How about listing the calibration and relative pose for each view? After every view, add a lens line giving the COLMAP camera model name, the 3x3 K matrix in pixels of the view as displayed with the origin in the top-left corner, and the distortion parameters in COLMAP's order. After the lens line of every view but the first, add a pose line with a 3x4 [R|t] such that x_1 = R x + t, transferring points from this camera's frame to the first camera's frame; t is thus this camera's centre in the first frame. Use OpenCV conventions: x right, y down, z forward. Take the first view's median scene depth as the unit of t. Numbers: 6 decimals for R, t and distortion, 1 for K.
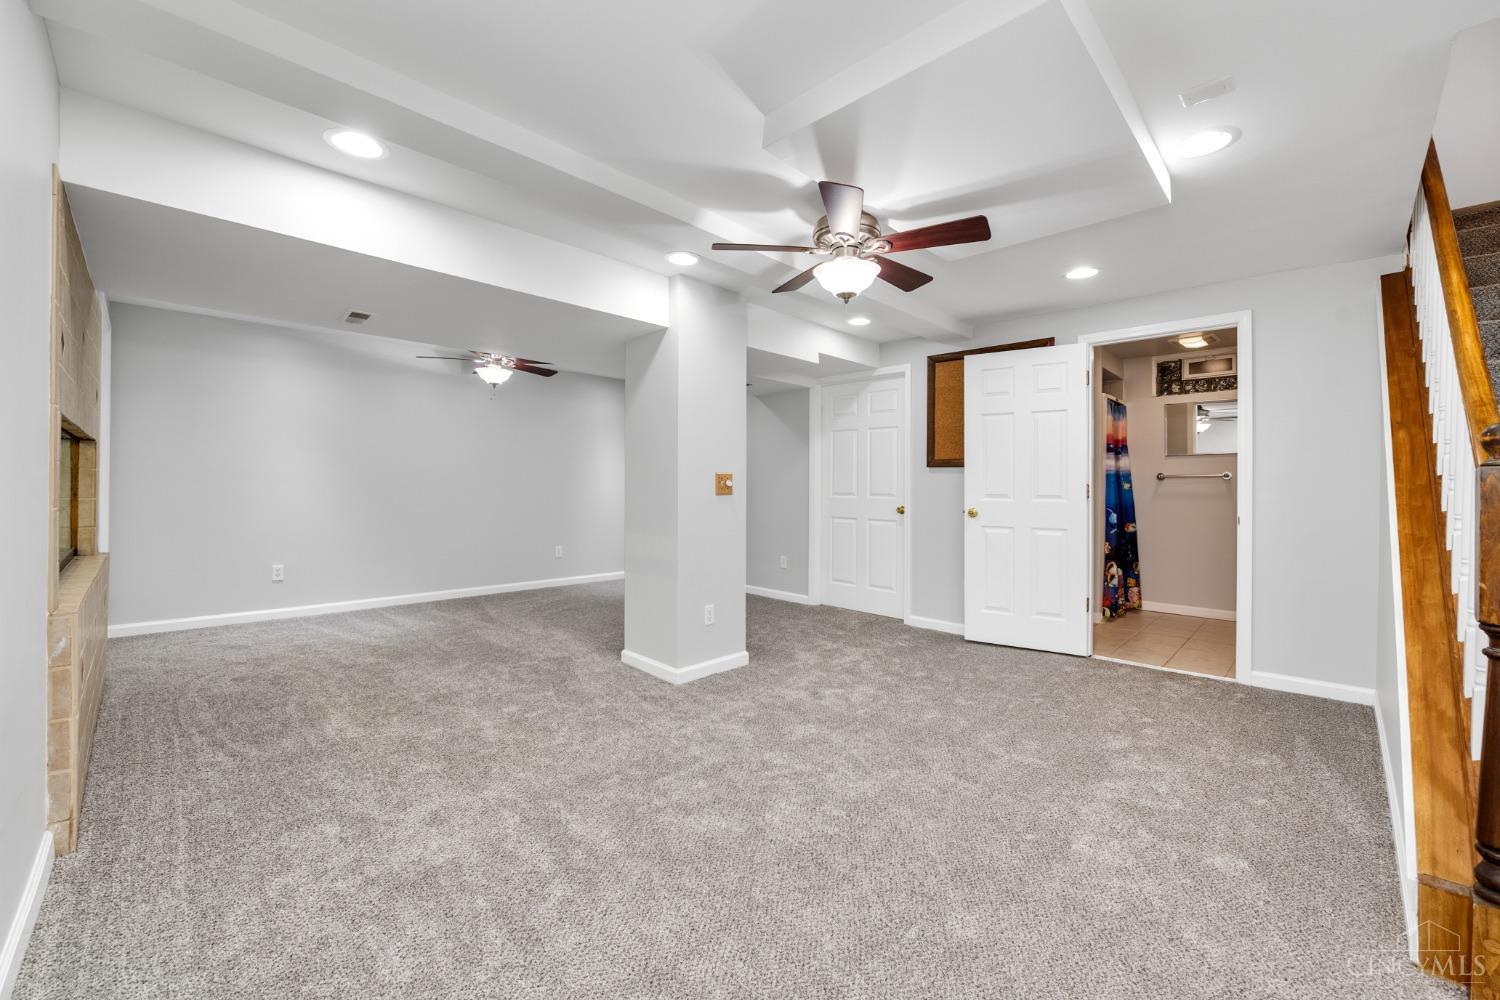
lens RADIAL K [[595.6, 0, 753.0], [0, 595.6, 495.4], [0, 0, 1]] dist [-0.009937, -0.000724]
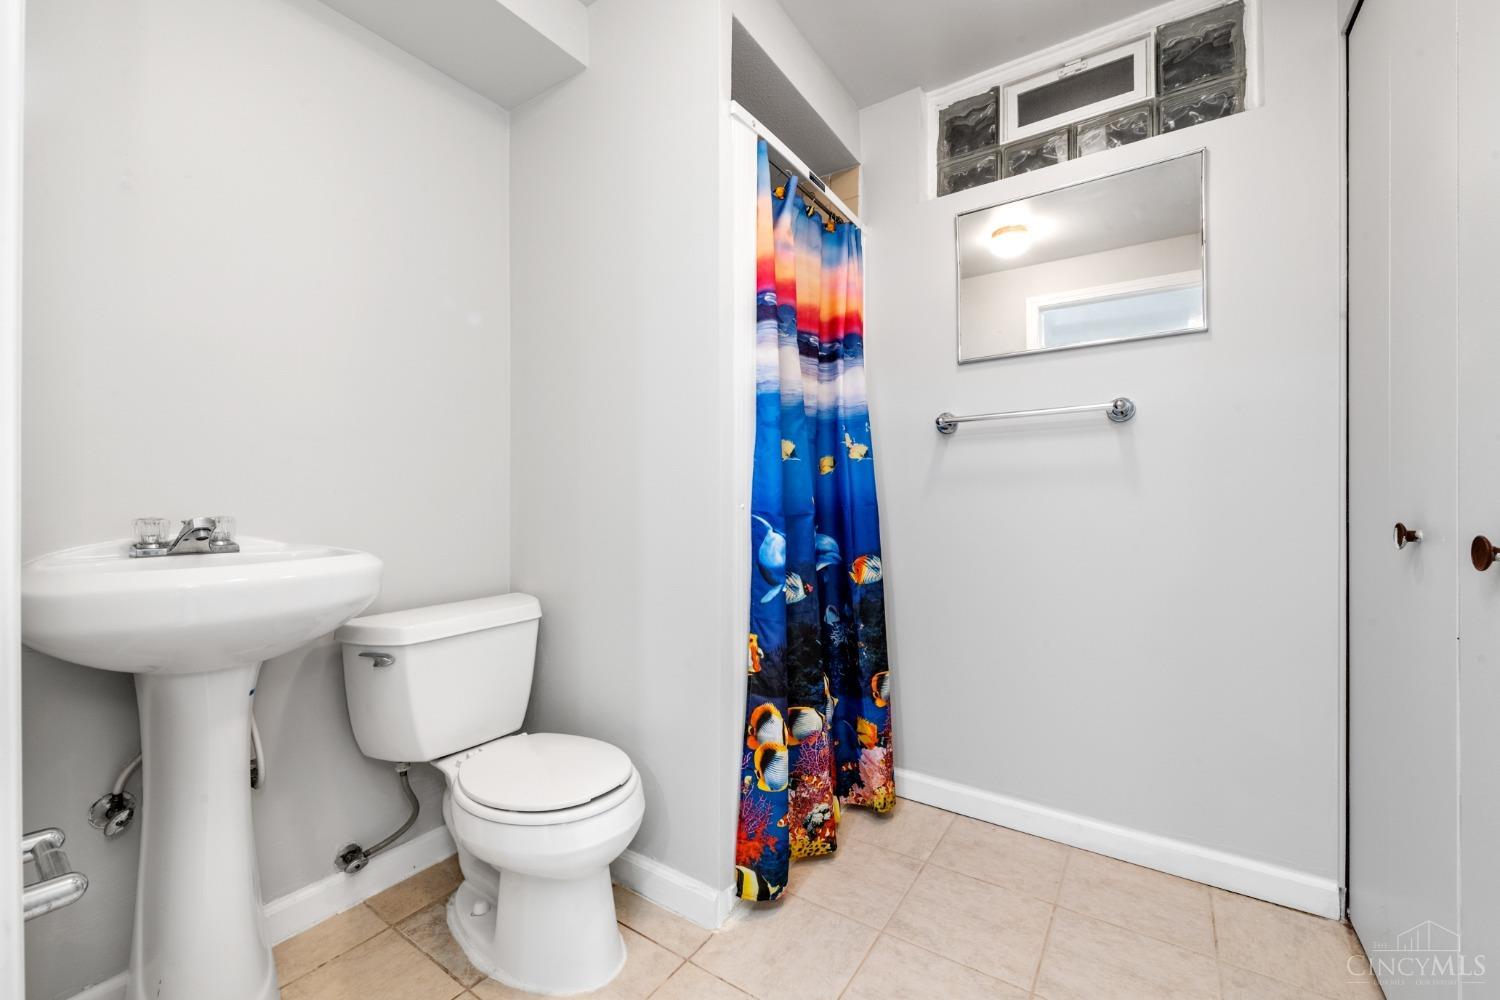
lens RADIAL K [[595.6, 0, 757.3], [0, 595.6, 498.4], [0, 0, 1]] dist [-0.009937, -0.000724]
pose [[0.983387, 0.005450, 0.181439, 0.514149], [-0.003212, 0.999915, -0.012623, 0.016595], [-0.181492, 0.011830, 0.983321, 0.675274]]
